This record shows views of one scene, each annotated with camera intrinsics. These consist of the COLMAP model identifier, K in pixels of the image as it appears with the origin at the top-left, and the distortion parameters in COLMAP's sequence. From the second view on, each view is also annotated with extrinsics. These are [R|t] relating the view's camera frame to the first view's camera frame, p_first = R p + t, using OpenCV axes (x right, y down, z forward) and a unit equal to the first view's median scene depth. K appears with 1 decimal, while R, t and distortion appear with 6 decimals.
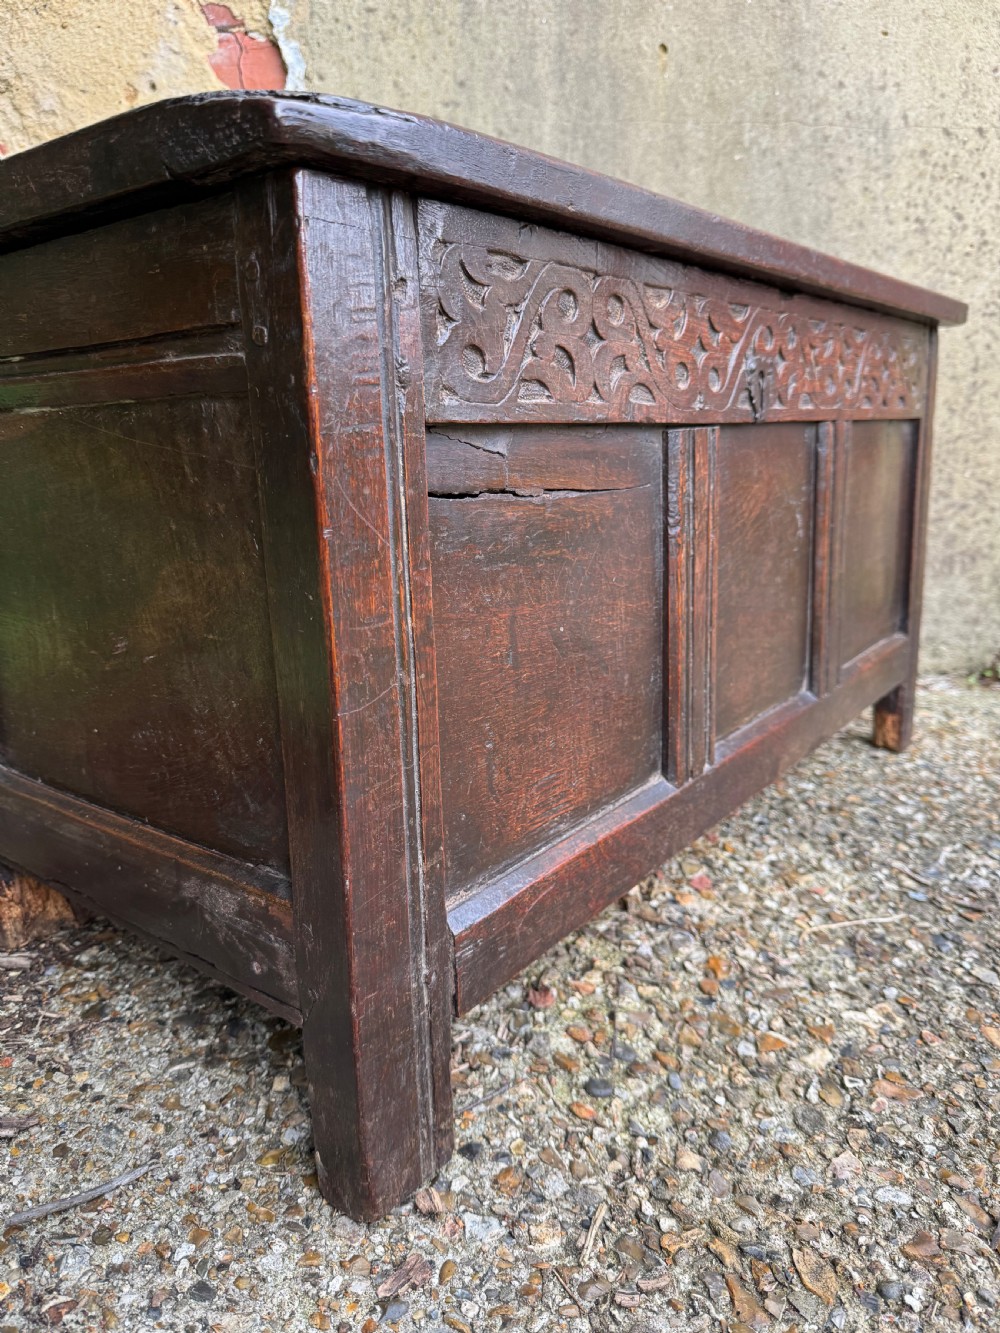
lens RADIAL K [[957.9, 0, 495.1], [0, 957.9, 674.4], [0, 0, 1]] dist [-0.030579, 0.009004]
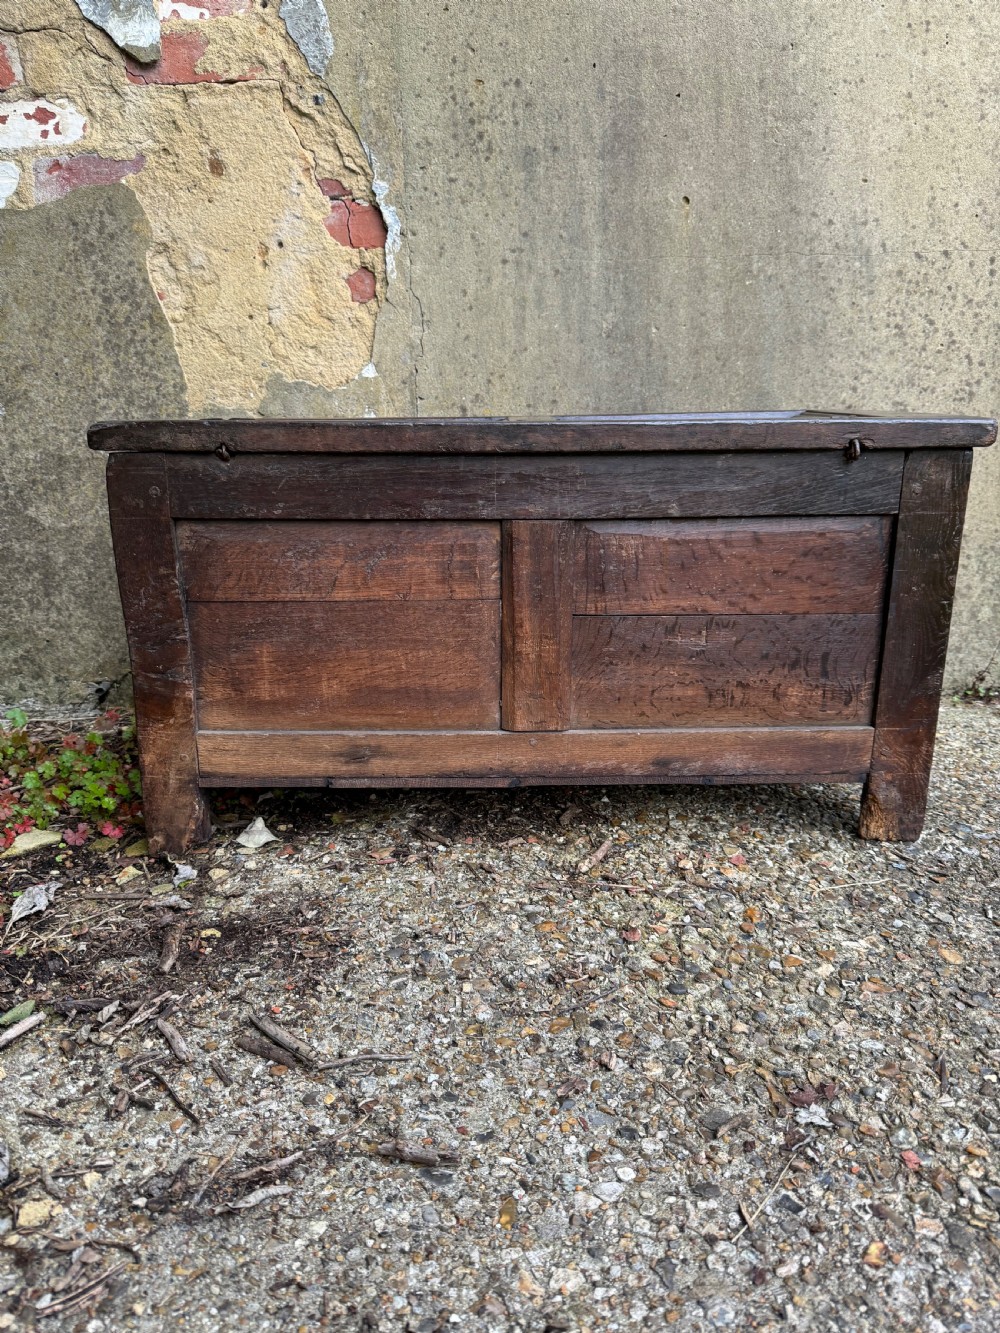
lens RADIAL K [[941.5, 0, 499.5], [0, 941.5, 670.4], [0, 0, 1]] dist [-0.012458, -0.000812]
pose [[0.999469, -0.025432, -0.020356, -0.115325], [0.024962, 0.999423, -0.023023, -0.037173], [0.020929, 0.022502, 0.999528, -0.449291]]
